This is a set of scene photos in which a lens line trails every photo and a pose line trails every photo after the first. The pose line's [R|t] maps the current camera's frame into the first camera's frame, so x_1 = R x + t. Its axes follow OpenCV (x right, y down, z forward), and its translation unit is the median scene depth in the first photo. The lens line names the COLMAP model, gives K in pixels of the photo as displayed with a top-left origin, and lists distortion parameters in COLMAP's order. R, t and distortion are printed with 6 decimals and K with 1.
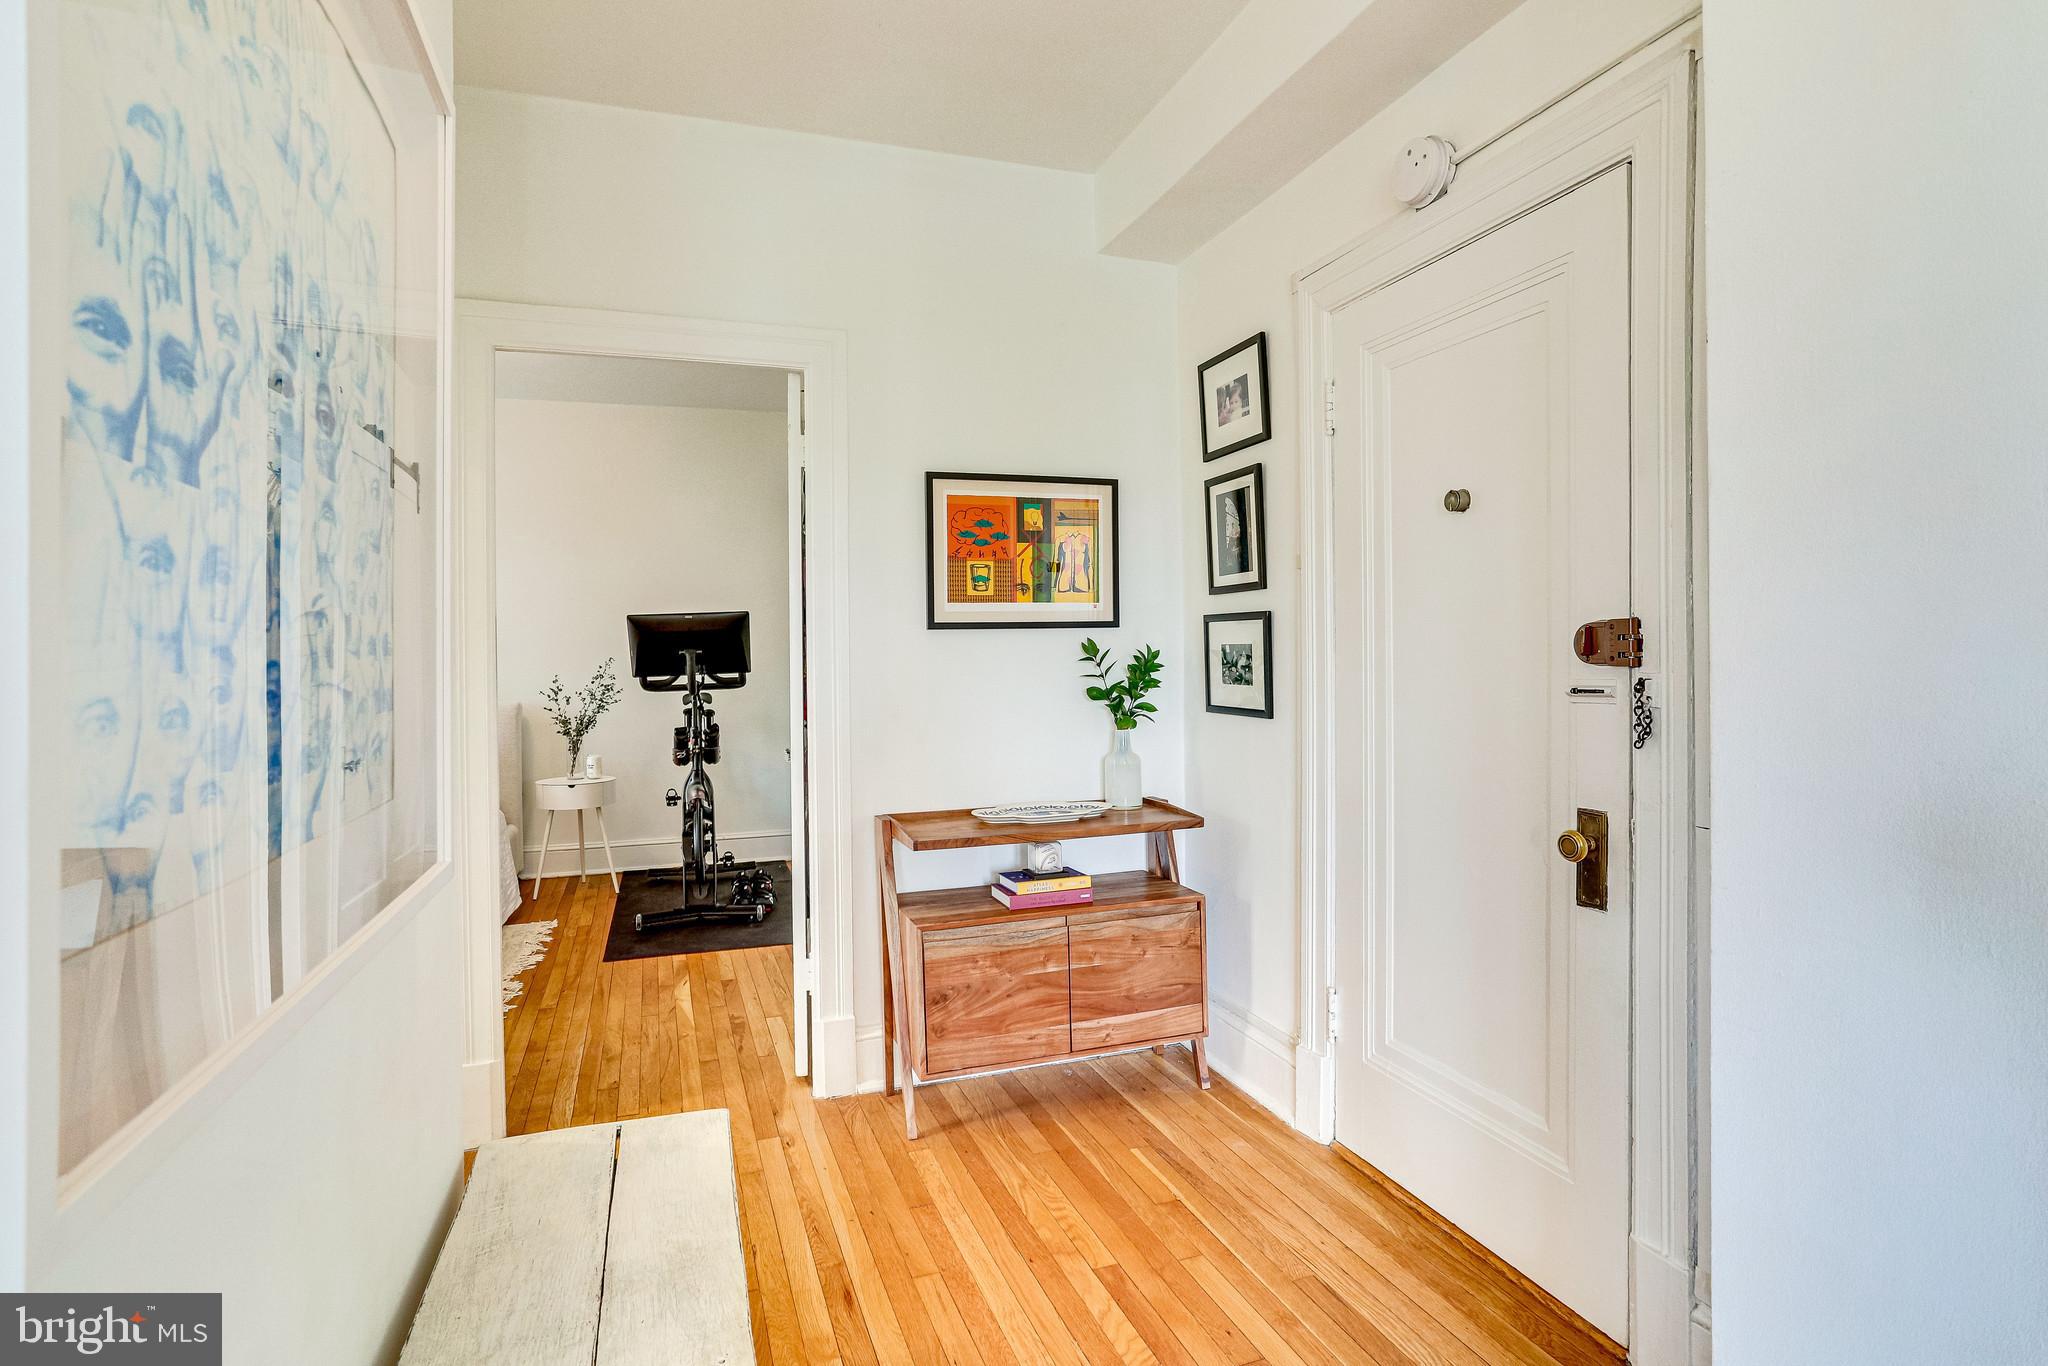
lens RADIAL K [[998.2, 0, 1029.6], [0, 998.2, 654.9], [0, 0, 1]] dist [-0.036094, 0.025243]
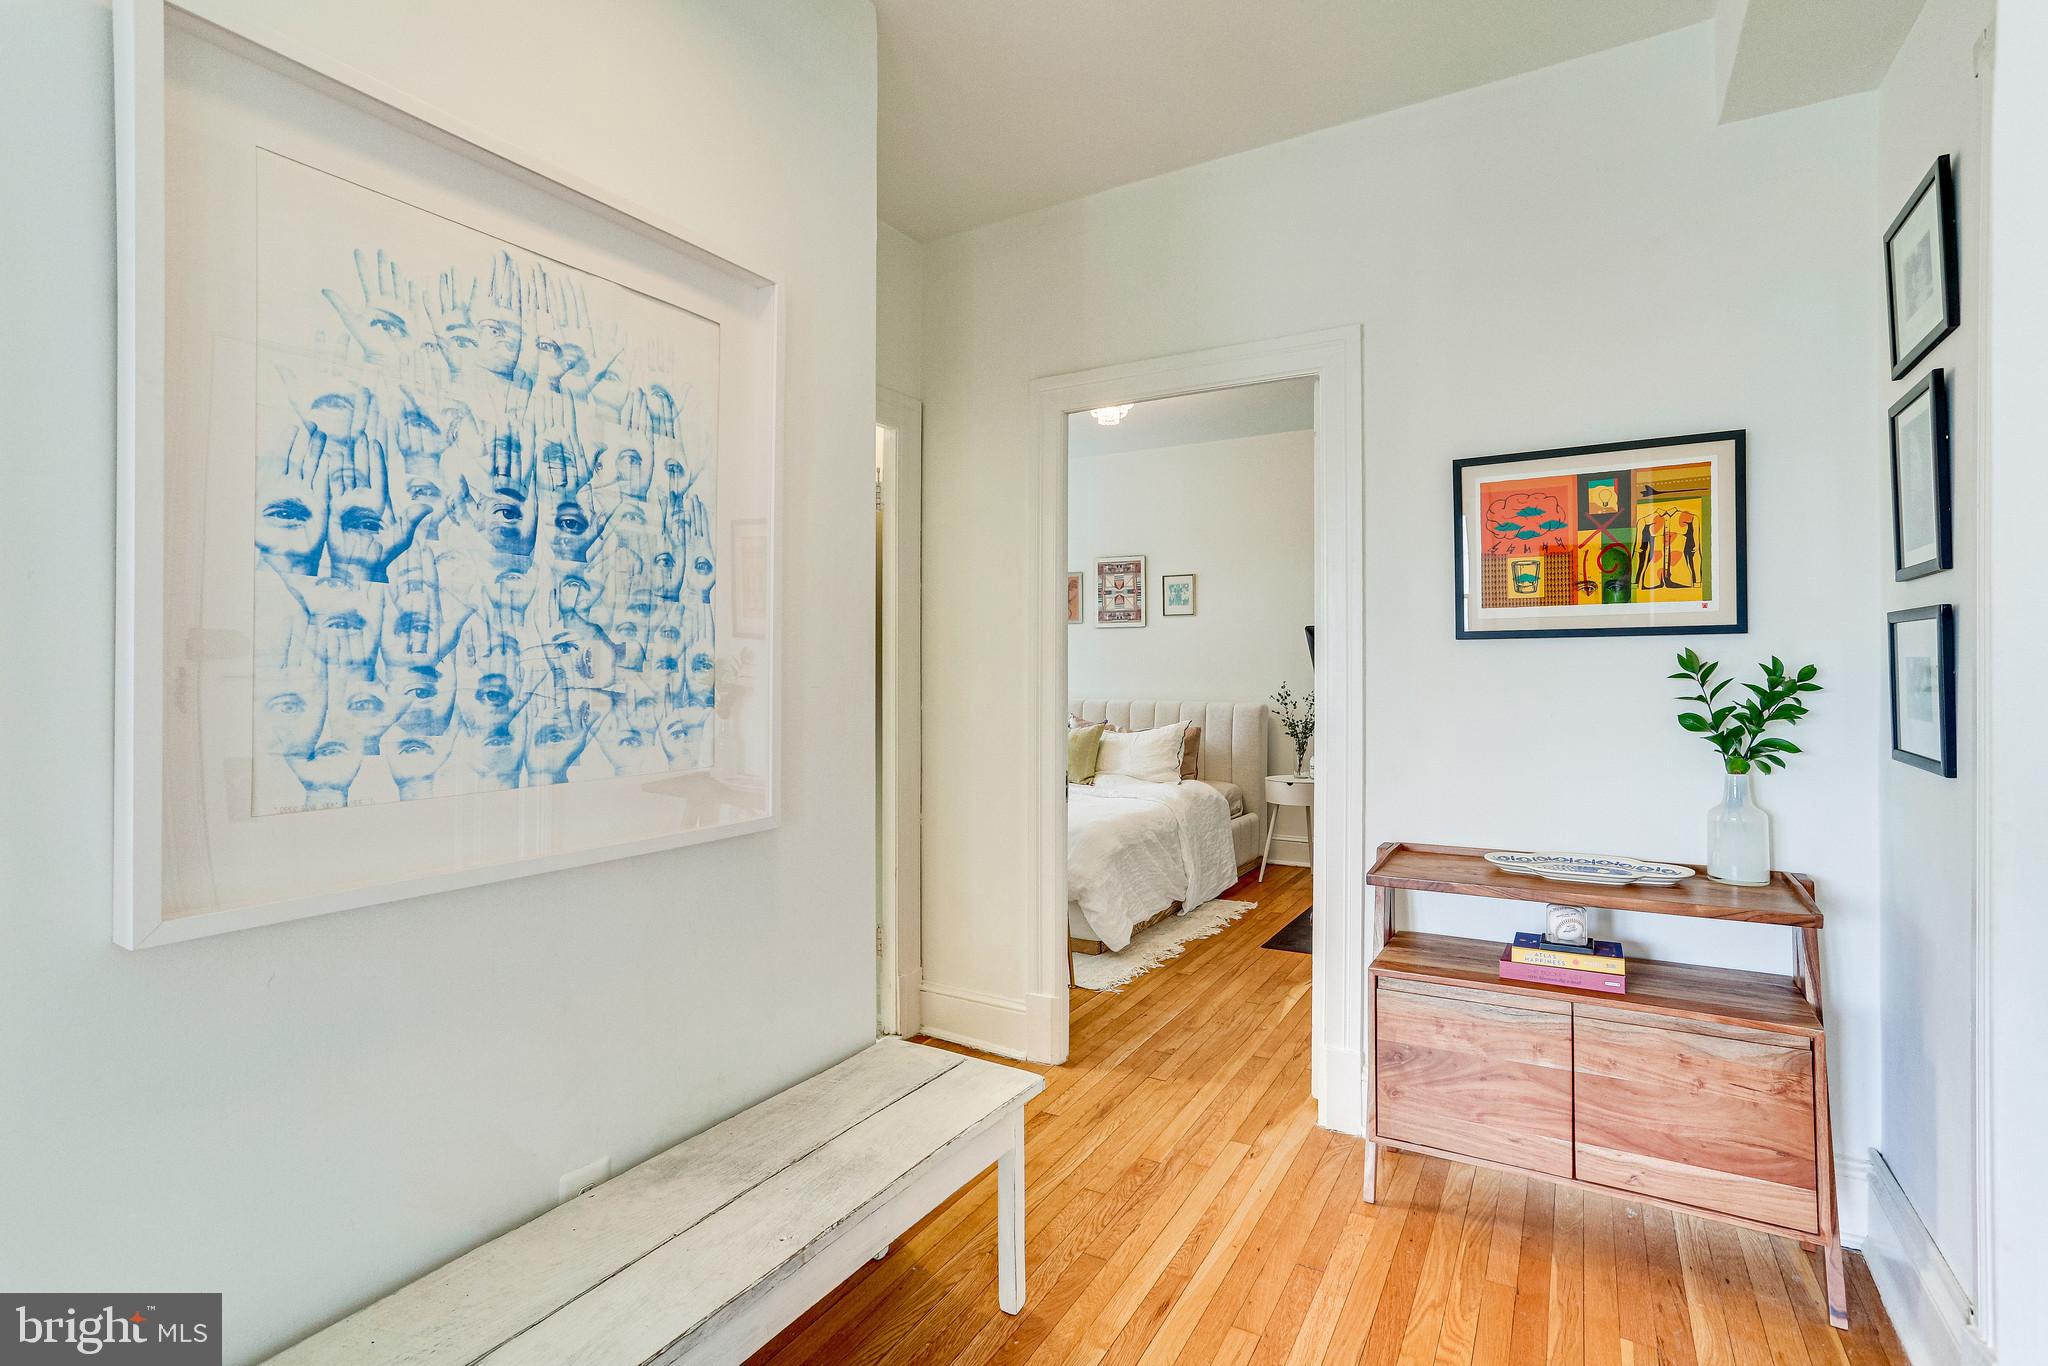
lens RADIAL K [[976.0, 0, 1029.8], [0, 976.0, 657.3], [0, 0, 1]] dist [-0.031353, 0.026258]
pose [[0.659267, 0.002655, -0.751904, 0.292724], [-0.005337, 0.999985, -0.001149, -0.006867], [0.751890, 0.004771, 0.659271, 0.153361]]
